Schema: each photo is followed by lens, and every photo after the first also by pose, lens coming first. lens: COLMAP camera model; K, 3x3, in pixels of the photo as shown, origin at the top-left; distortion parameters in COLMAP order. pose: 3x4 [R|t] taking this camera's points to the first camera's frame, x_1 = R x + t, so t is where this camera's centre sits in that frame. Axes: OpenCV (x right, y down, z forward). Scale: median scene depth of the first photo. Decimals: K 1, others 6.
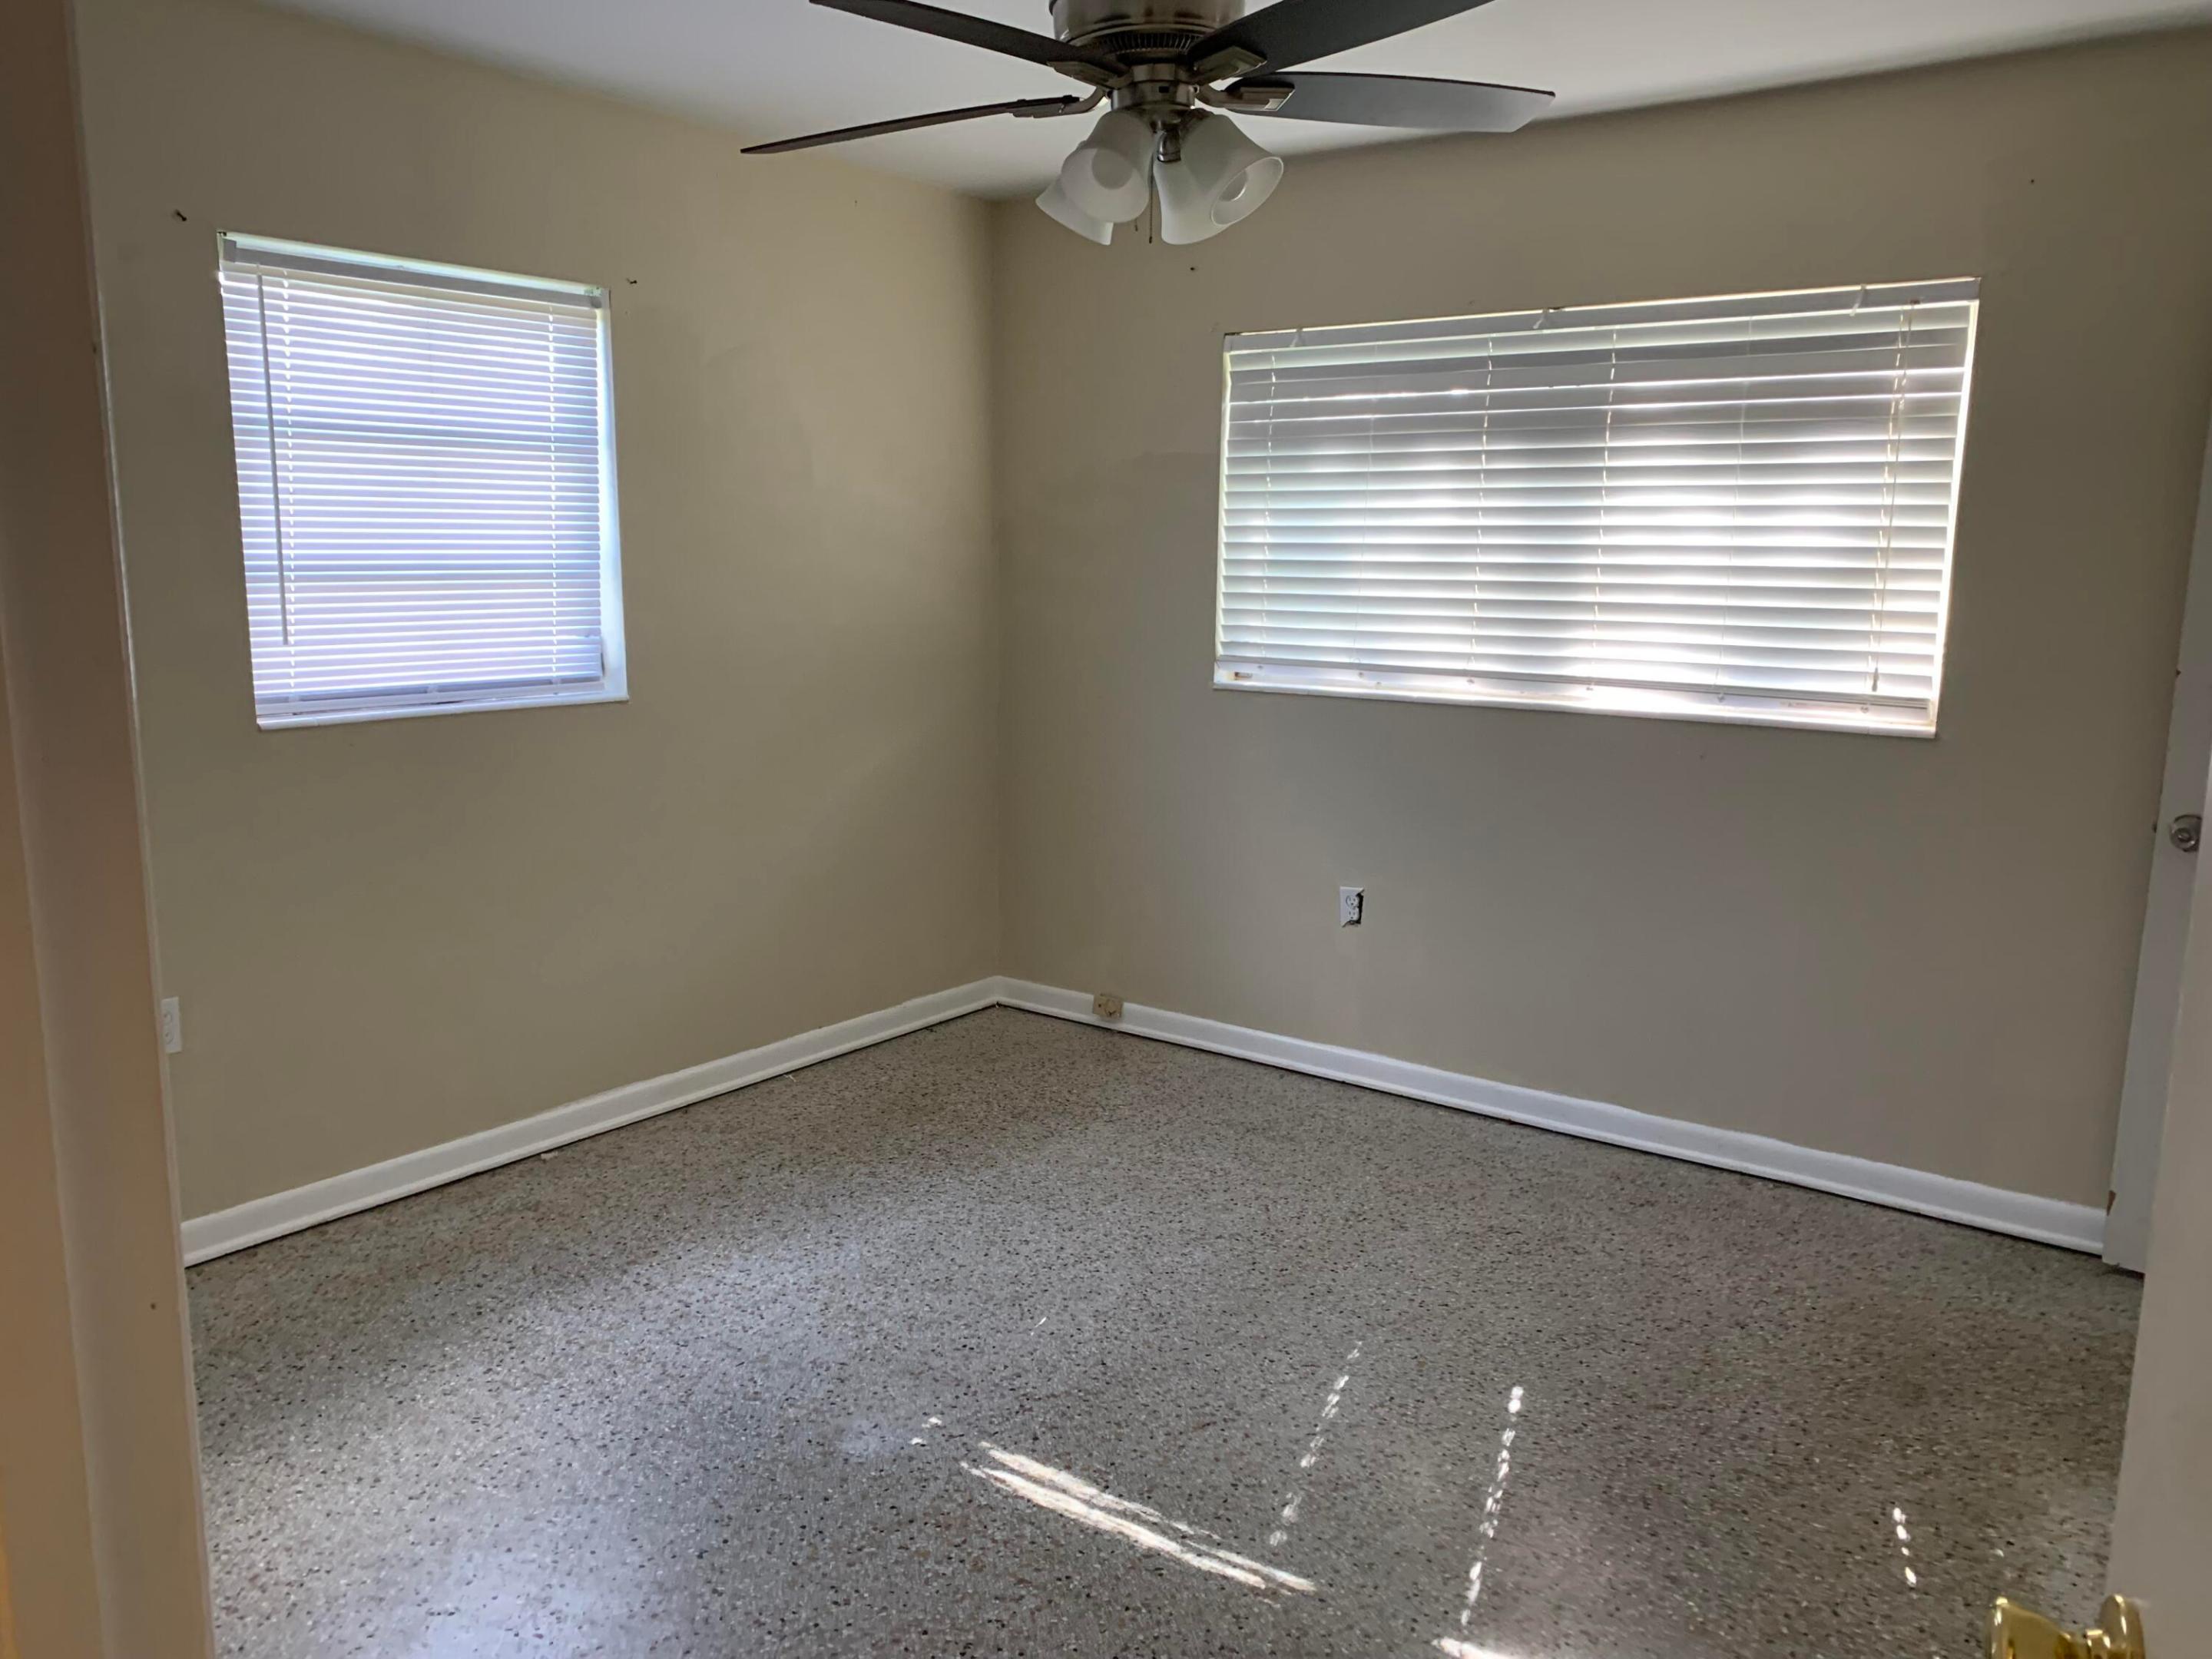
lens RADIAL K [[1681.0, 0, 1110.4], [0, 1681.0, 830.8], [0, 0, 1]] dist [0.031583, -0.021310]
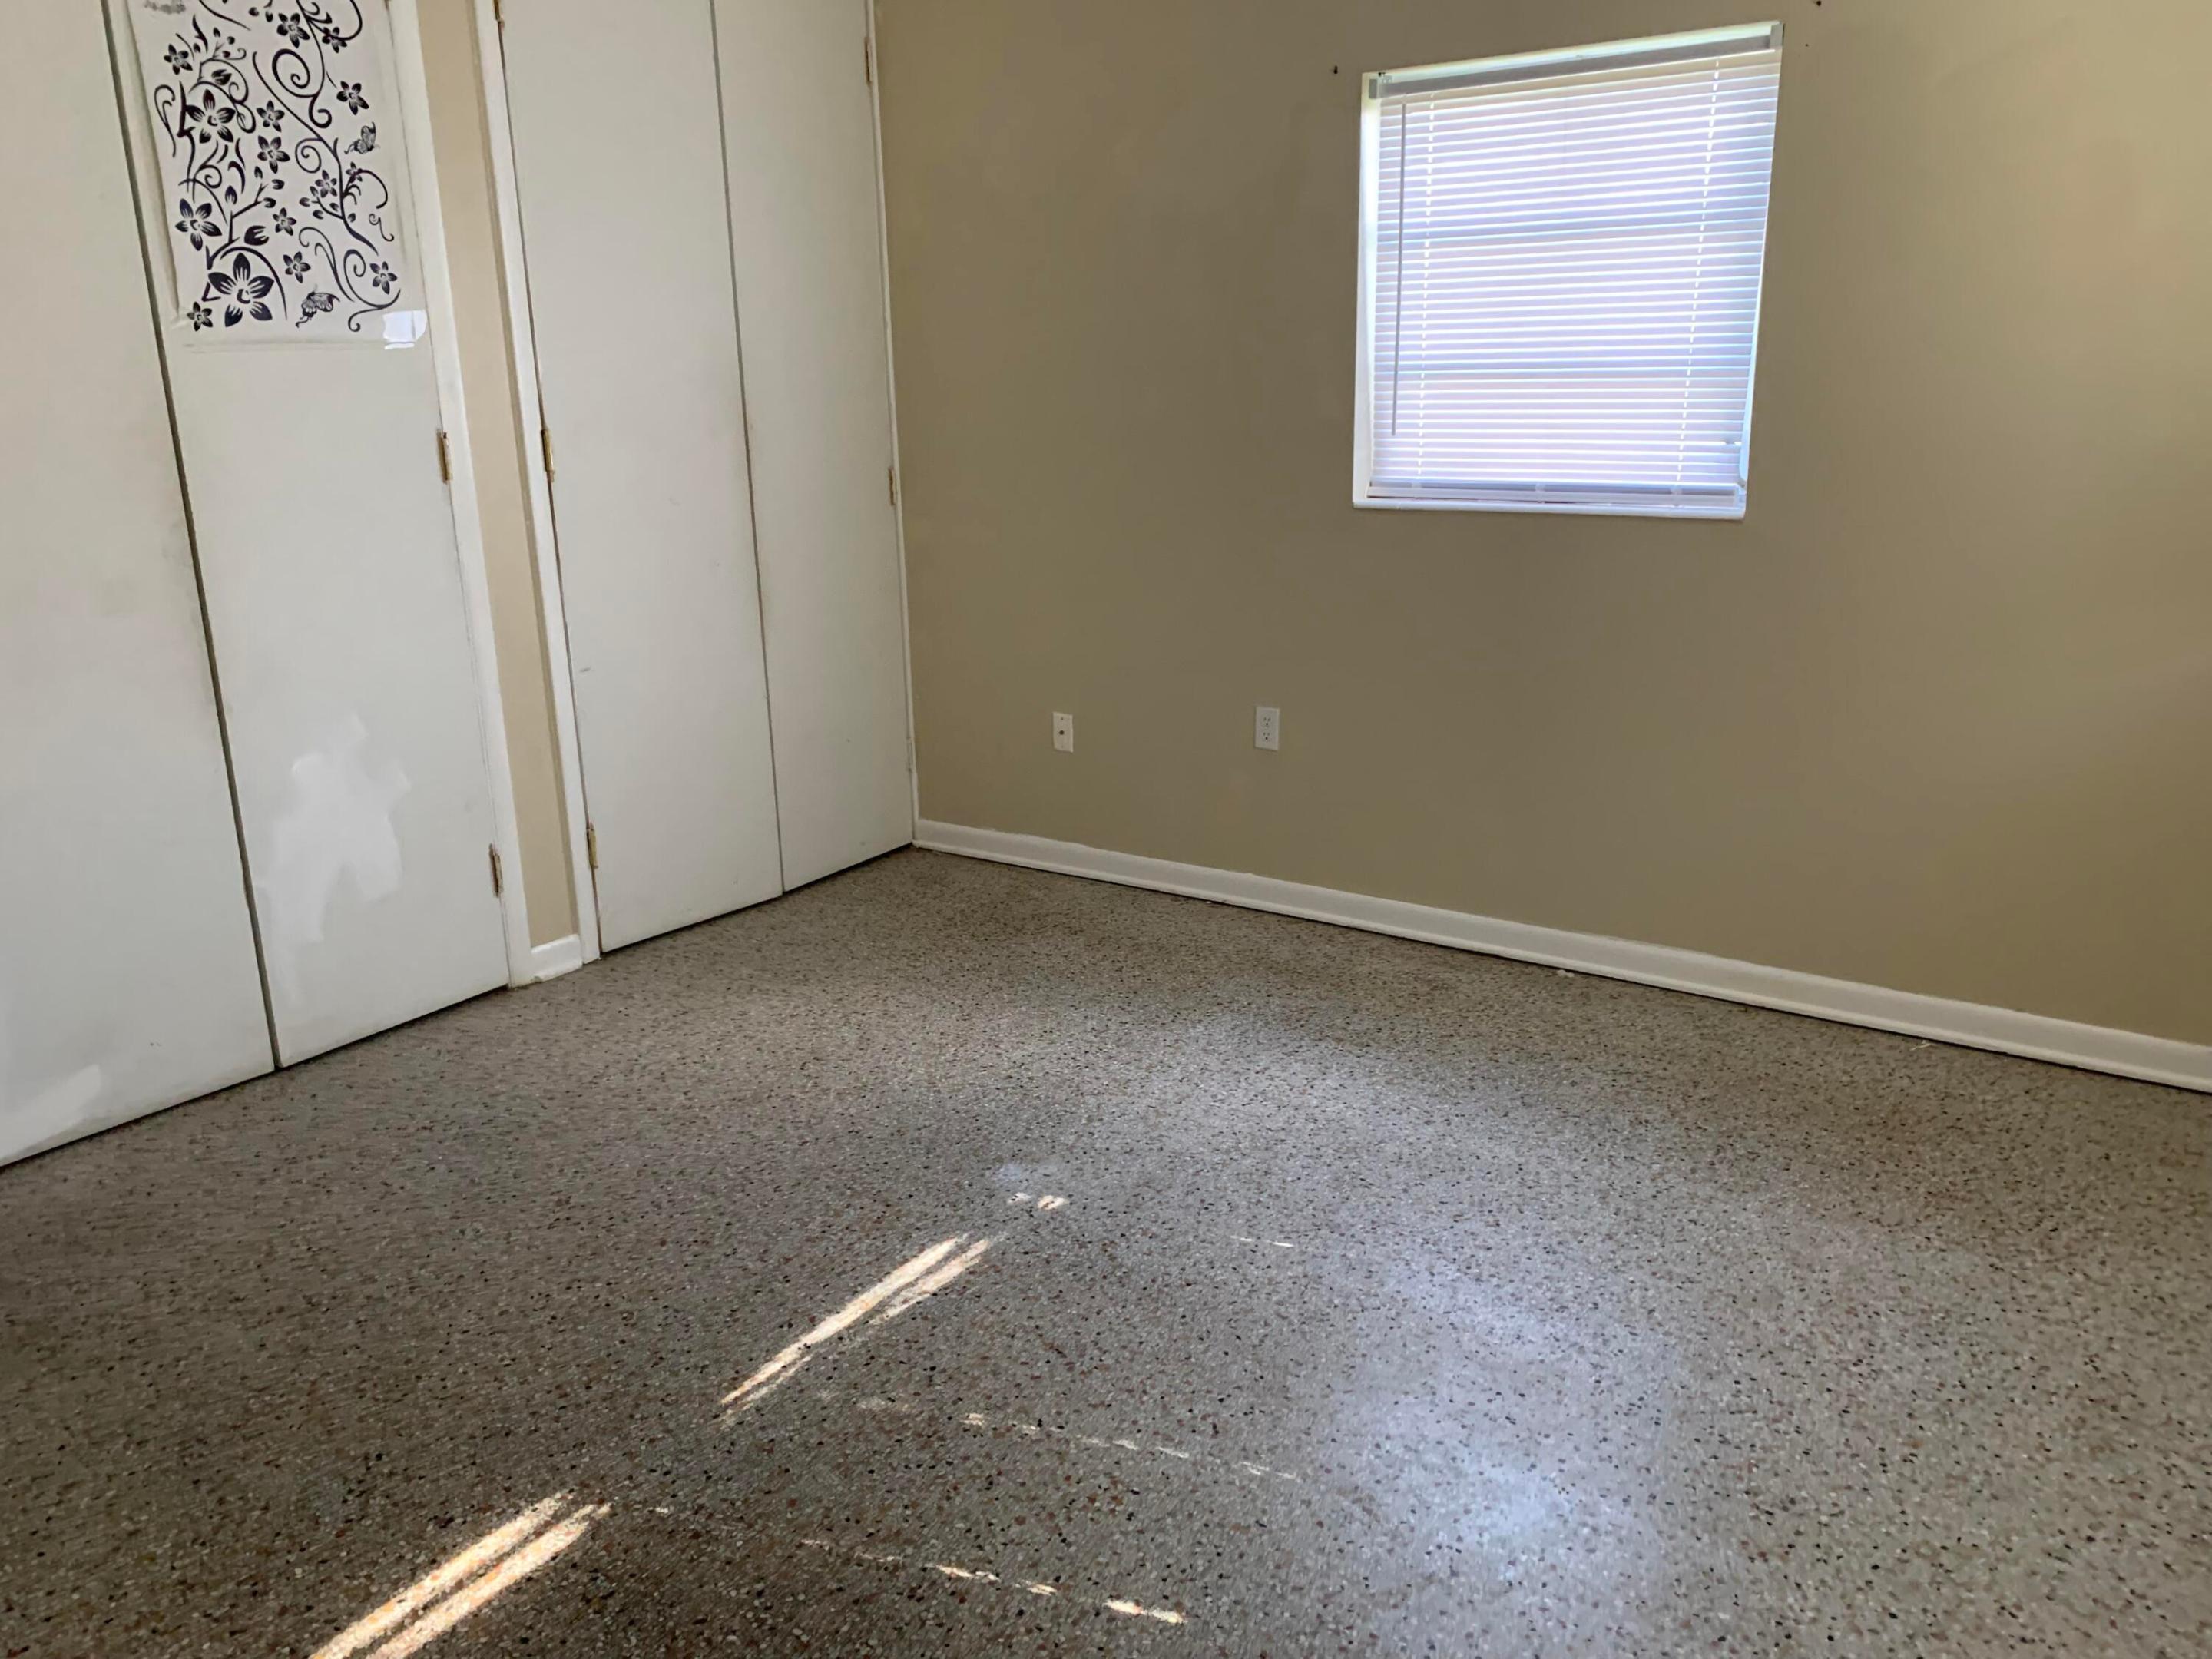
lens RADIAL K [[1681.0, 0, 1110.1], [0, 1681.0, 830.3], [0, 0, 1]] dist [0.031583, -0.021310]
pose [[0.031210, 0.255753, -0.966238, 0.630623], [-0.154968, 0.956258, 0.248105, -0.098143], [0.987426, 0.141993, 0.069479, 0.698123]]
